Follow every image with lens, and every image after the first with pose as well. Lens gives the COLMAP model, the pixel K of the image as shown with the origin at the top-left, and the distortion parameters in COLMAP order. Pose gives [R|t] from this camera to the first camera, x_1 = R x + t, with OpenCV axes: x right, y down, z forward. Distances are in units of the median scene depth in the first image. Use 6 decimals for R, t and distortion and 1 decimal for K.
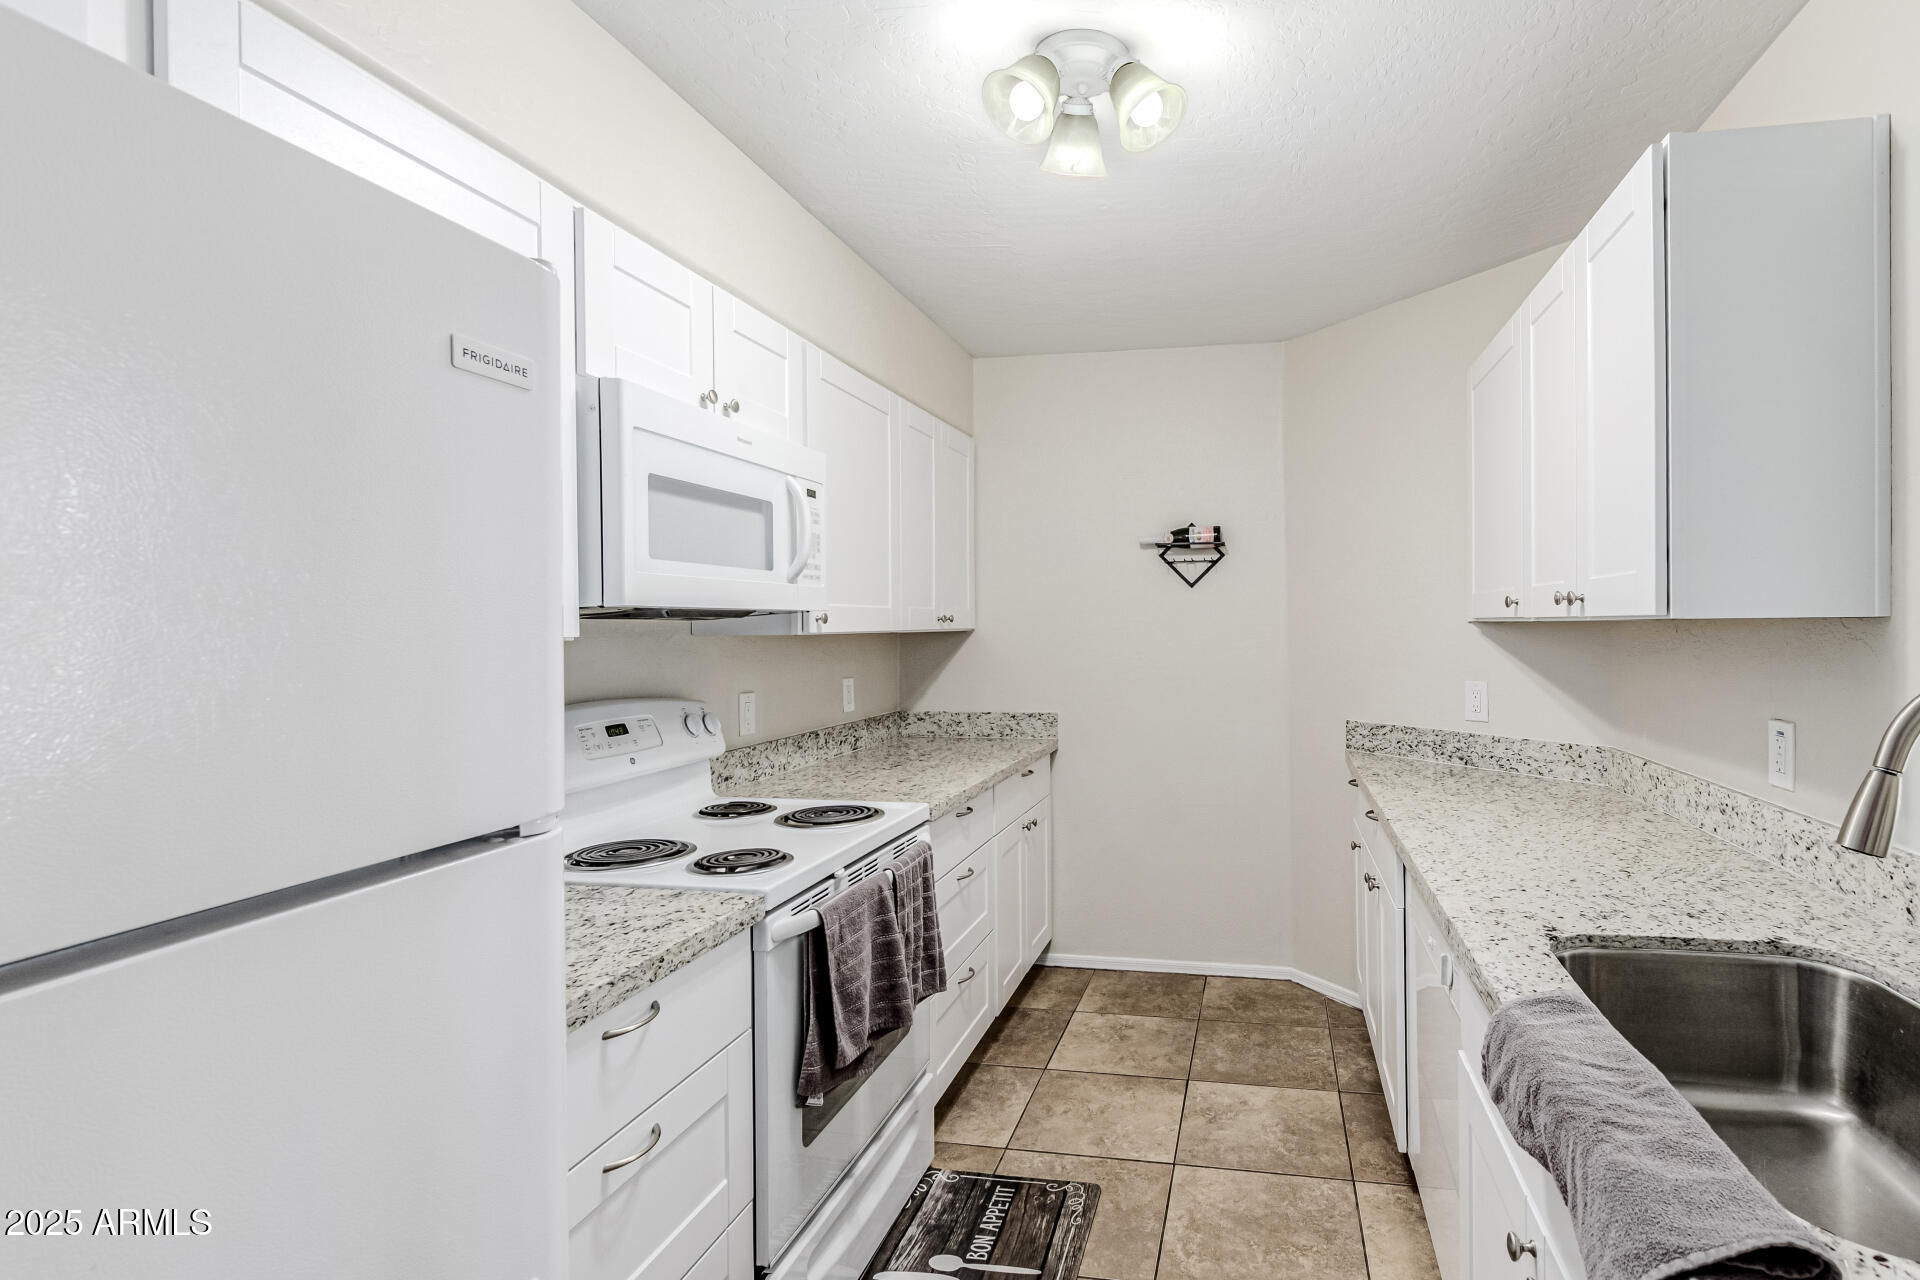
lens RADIAL K [[853.9, 0, 960.8], [0, 853.9, 655.3], [0, 0, 1]] dist [0.011212, -0.006707]
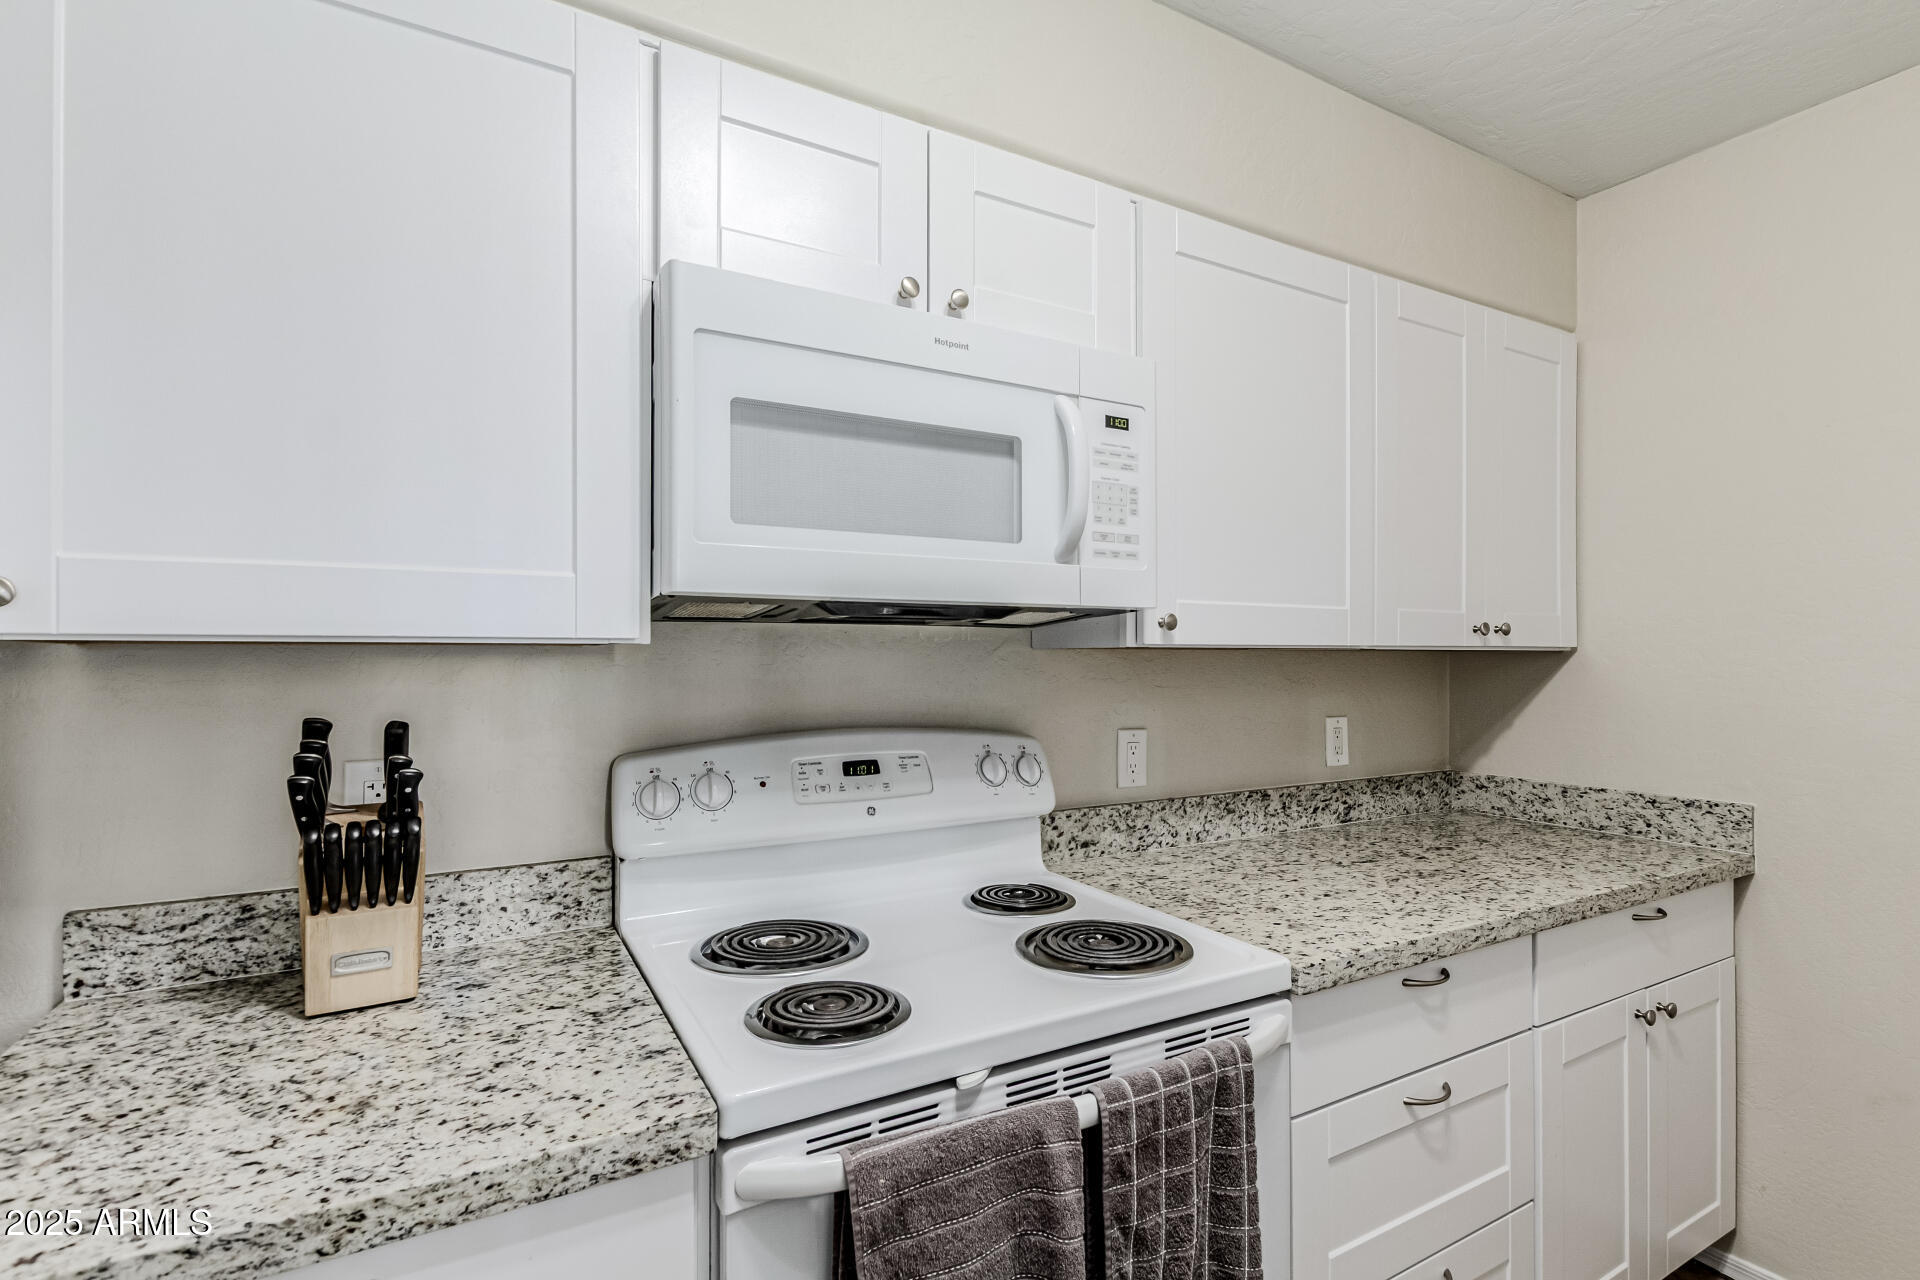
lens RADIAL K [[853.9, 0, 960.8], [0, 853.9, 655.3], [0, 0, 1]] dist [0.011212, -0.006707]
pose [[0.748867, 0.008652, -0.662664, 0.147137], [-0.029374, 0.999365, -0.020146, -0.000486], [0.662069, 0.034552, 0.748646, 0.414536]]
